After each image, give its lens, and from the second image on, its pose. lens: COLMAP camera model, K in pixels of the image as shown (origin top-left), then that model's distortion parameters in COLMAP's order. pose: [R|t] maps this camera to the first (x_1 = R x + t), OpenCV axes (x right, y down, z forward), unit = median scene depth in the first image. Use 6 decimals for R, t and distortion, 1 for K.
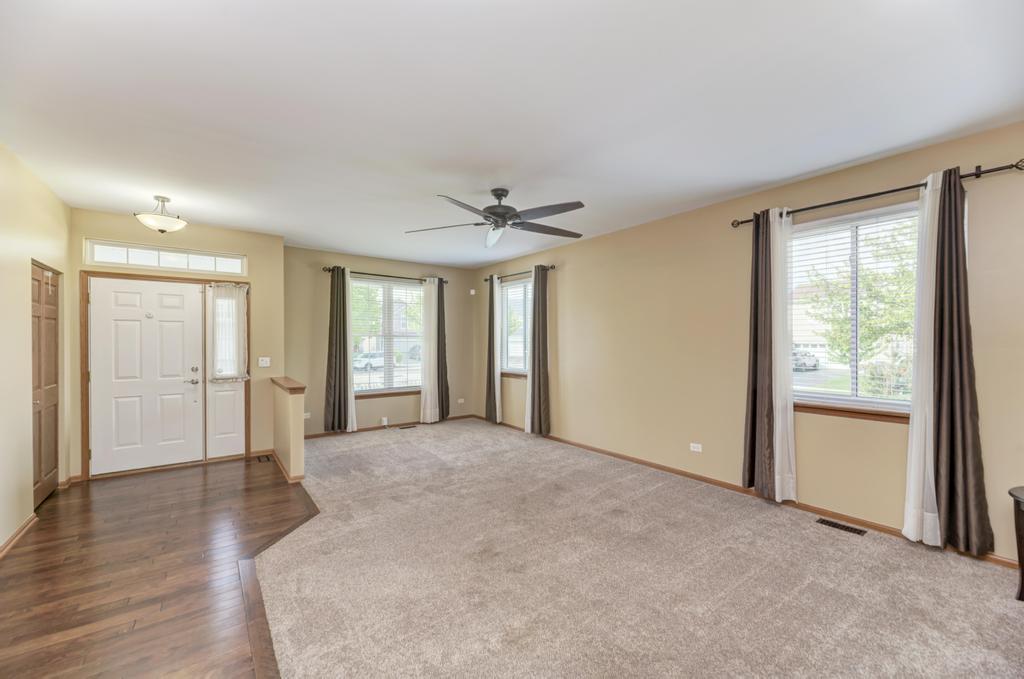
lens RADIAL K [[414.0, 0, 511.7], [0, 414.0, 345.1], [0, 0, 1]] dist [-0.001733, -0.000045]
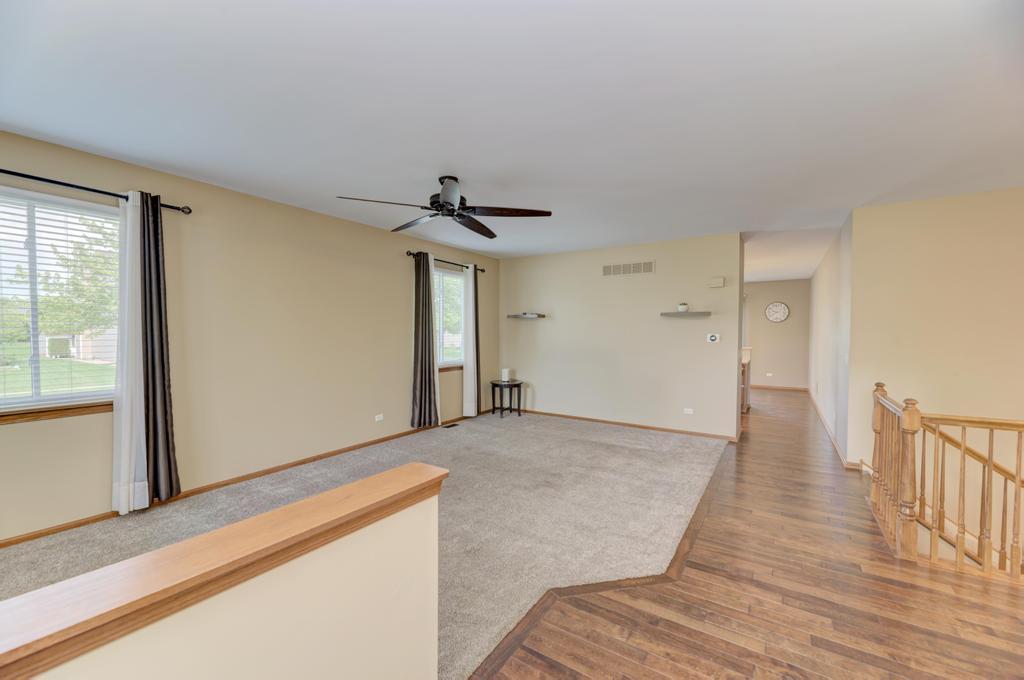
lens RADIAL K [[414.0, 0, 509.6], [0, 414.0, 337.9], [0, 0, 1]] dist [-0.001733, -0.000045]
pose [[-0.333831, -0.017259, 0.942475, -0.022332], [0.006317, 0.999769, 0.020546, -0.000489], [-0.942612, 0.012812, -0.333645, 0.026495]]
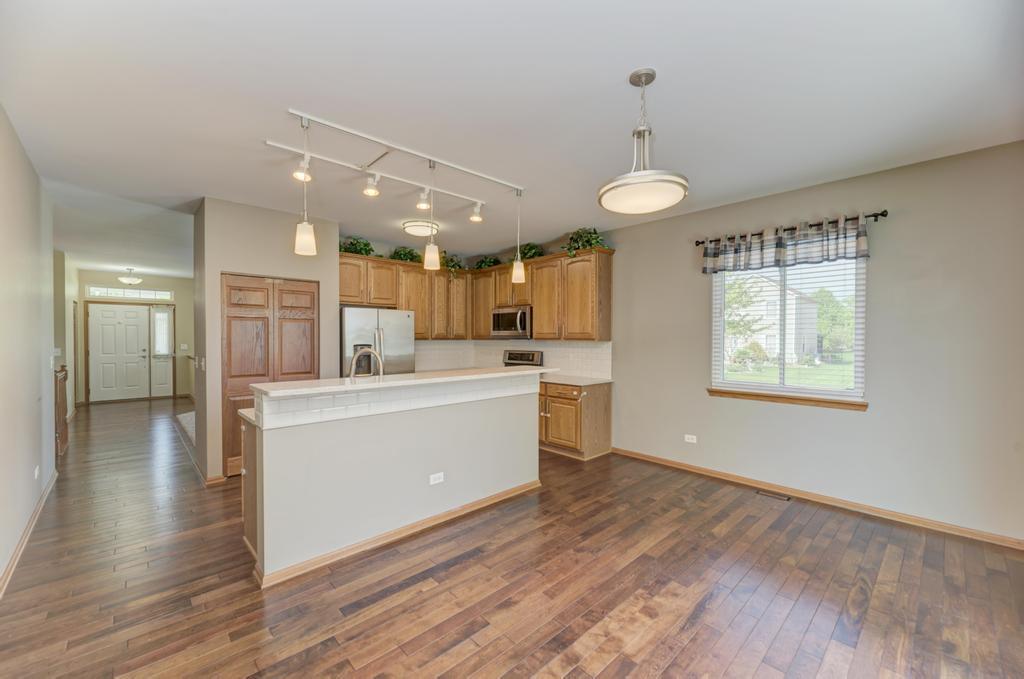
lens RADIAL K [[414.0, 0, 510.5], [0, 414.0, 339.8], [0, 0, 1]] dist [-0.001733, -0.000045]
pose [[0.994842, -0.001113, 0.101431, 0.791993], [0.000702, 0.999991, 0.004086, 0.004409], [-0.101434, -0.003994, 0.994834, -1.172399]]
